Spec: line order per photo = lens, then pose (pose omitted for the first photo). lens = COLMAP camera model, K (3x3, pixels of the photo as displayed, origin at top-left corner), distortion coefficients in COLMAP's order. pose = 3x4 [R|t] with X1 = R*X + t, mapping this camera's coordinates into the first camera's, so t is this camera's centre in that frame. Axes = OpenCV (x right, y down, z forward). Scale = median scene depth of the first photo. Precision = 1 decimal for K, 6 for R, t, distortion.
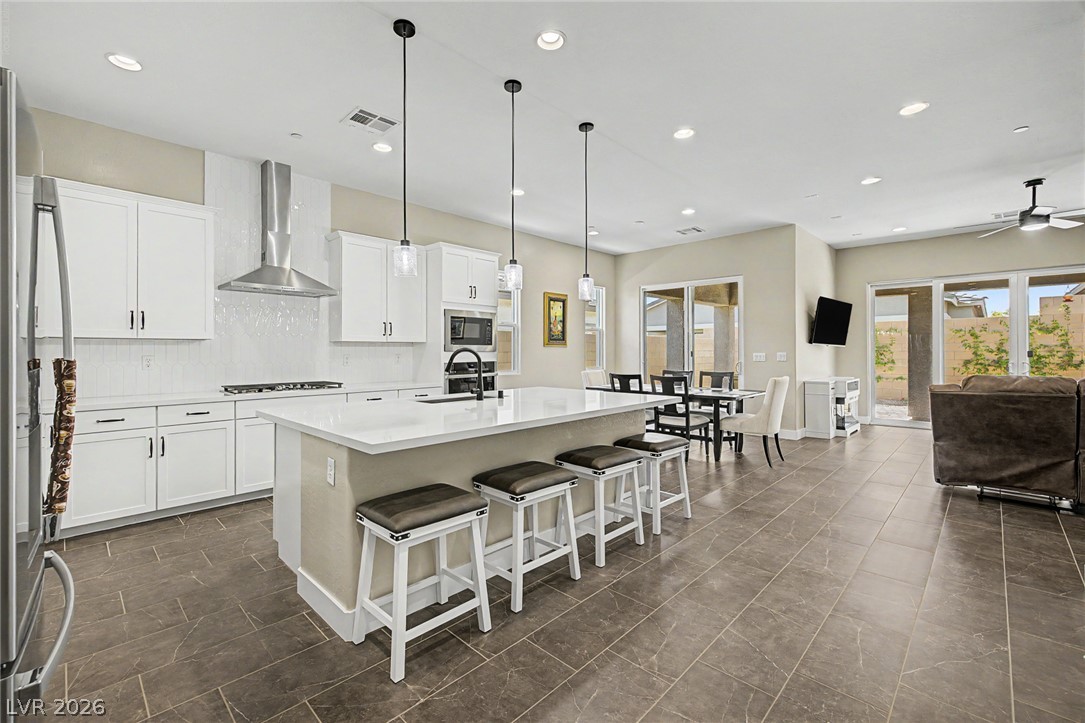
lens RADIAL K [[441.8, 0, 525.9], [0, 441.8, 360.1], [0, 0, 1]] dist [0.002977, -0.000062]
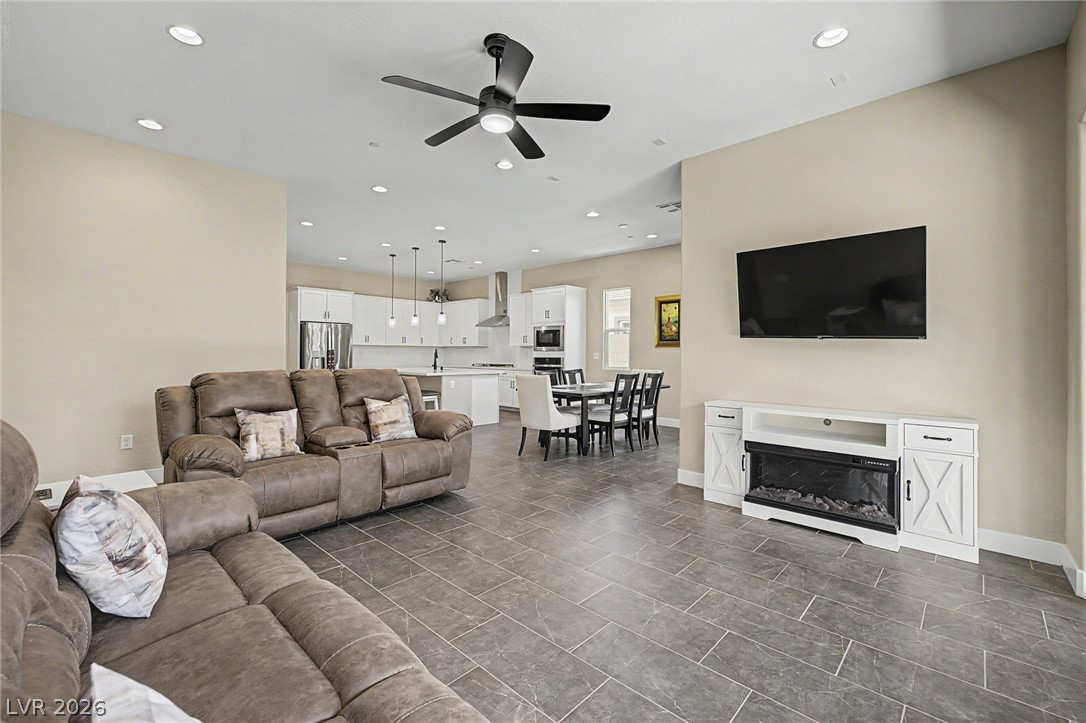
lens RADIAL K [[462.9, 0, 537.3], [0, 462.9, 355.6], [0, 0, 1]] dist [0.004086, 0.000746]
pose [[0.041628, 0.006110, -0.999115, 1.272158], [-0.032419, 0.999463, 0.004762, -0.008049], [0.998607, 0.032192, 0.041803, 0.736817]]
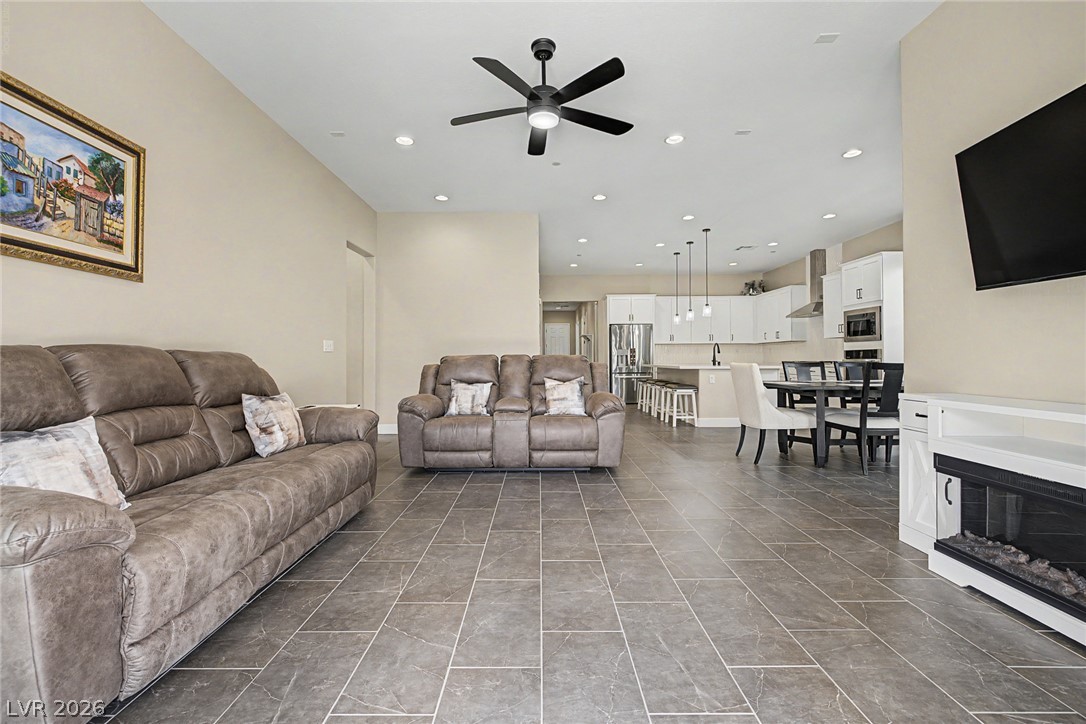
lens RADIAL K [[464.2, 0, 534.5], [0, 464.2, 359.9], [0, 0, 1]] dist [0.002436, -0.000013]
pose [[-0.702195, 0.004577, -0.711970, 1.187412], [-0.012751, 0.999738, 0.019002, 0.015720], [0.711871, 0.022421, -0.701952, 1.041963]]
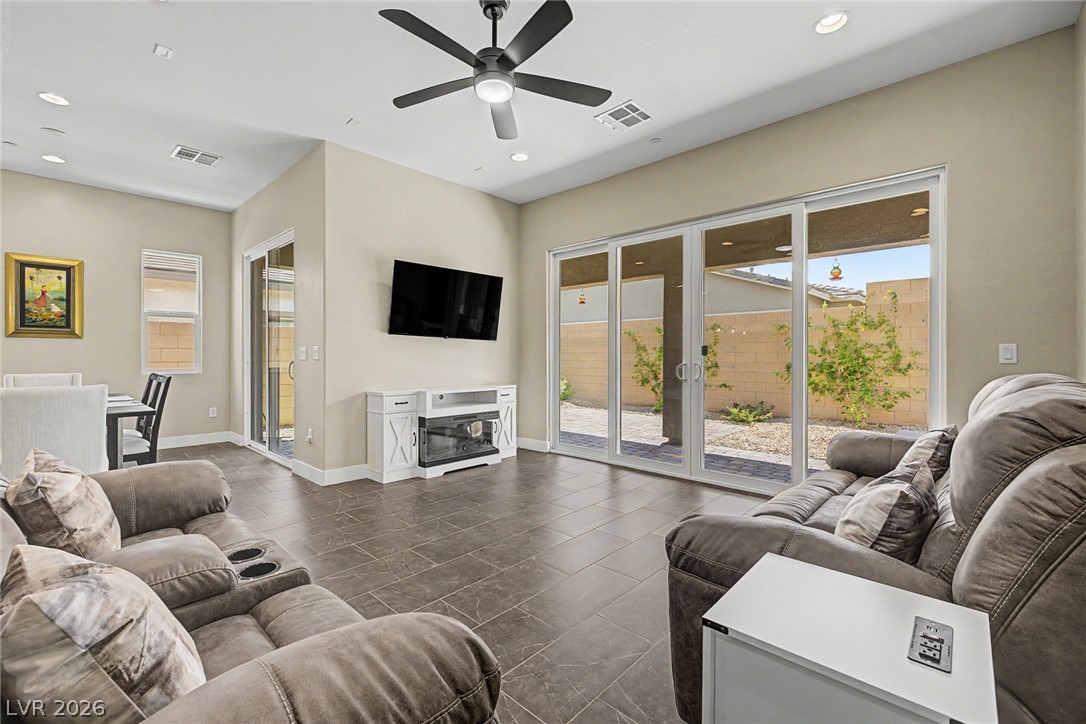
lens RADIAL K [[462.9, 0, 537.3], [0, 462.9, 356.1], [0, 0, 1]] dist [0.004086, 0.000746]
pose [[0.999112, 0.003025, 0.042033, 0.863914], [-0.002076, 0.999742, -0.022598, 0.011258], [-0.042091, 0.022490, 0.998861, 0.322922]]
